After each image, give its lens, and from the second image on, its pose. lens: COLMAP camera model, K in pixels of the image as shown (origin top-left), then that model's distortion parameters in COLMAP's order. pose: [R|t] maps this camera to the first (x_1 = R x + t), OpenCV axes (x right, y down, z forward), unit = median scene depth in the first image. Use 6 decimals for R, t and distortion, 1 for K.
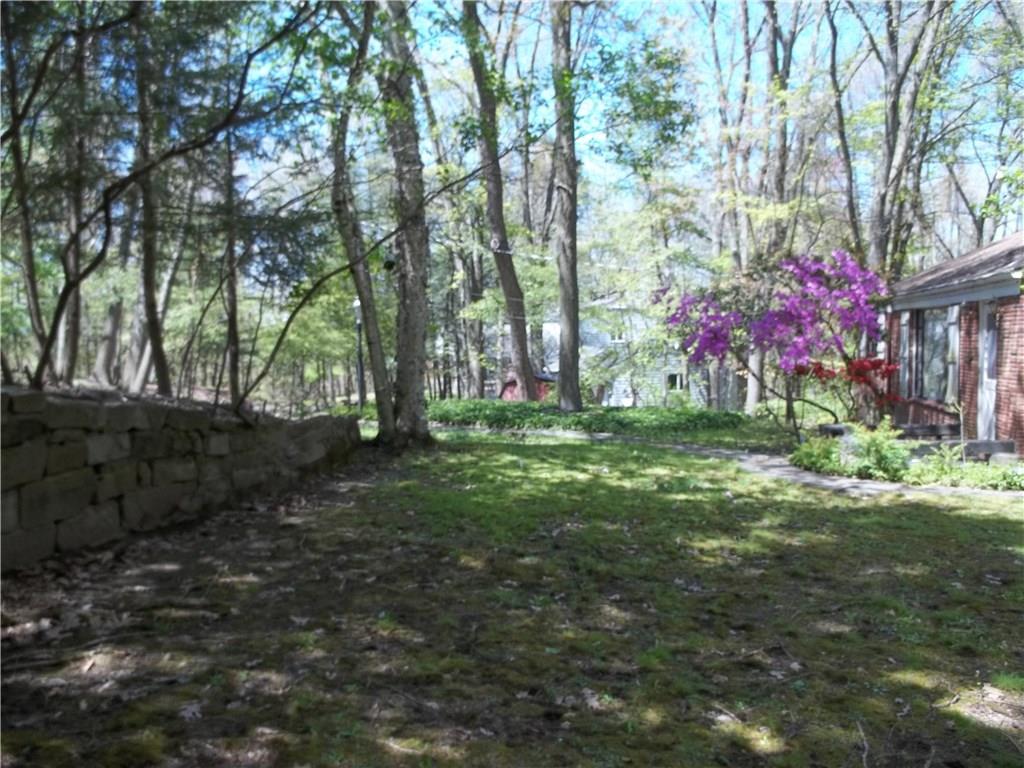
lens RADIAL K [[988.4, 0, 512.0], [0, 988.4, 384.0], [0, 0, 1]] dist [-0.002363, 0.191358]
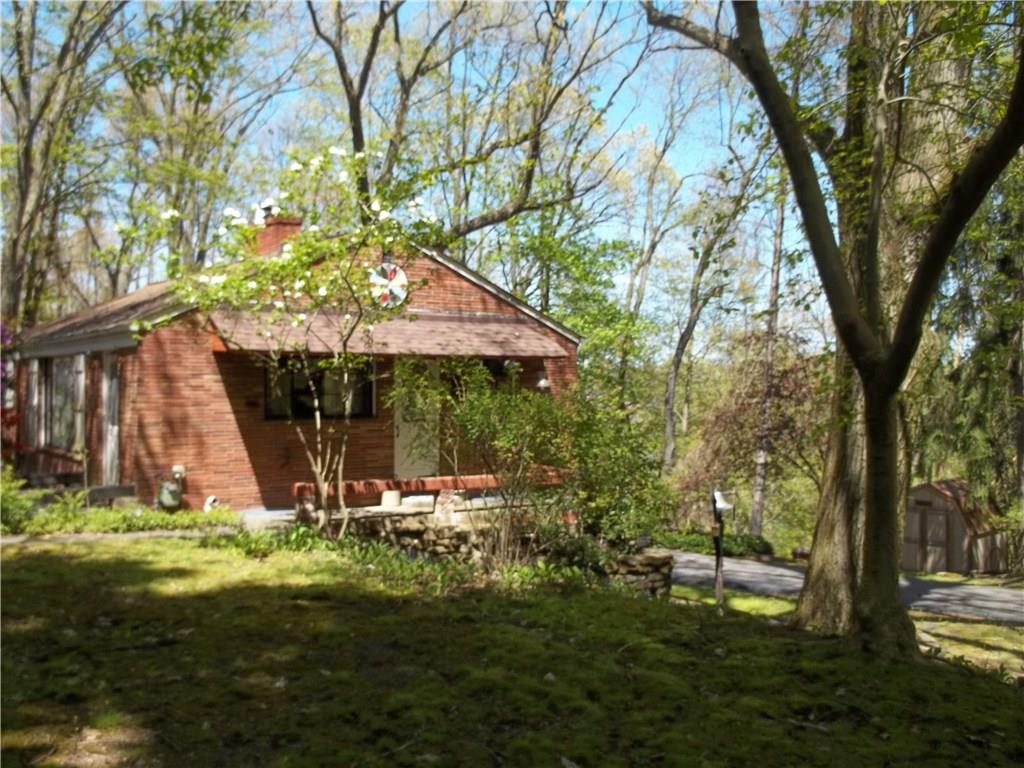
lens RADIAL K [[988.4, 0, 512.0], [0, 988.4, 384.0], [0, 0, 1]] dist [-0.002363, 0.191358]
pose [[0.813127, 0.005534, 0.582060, 0.202929], [0.020446, 0.999066, -0.038061, -0.000844], [-0.581727, 0.042850, 0.812255, -0.079722]]
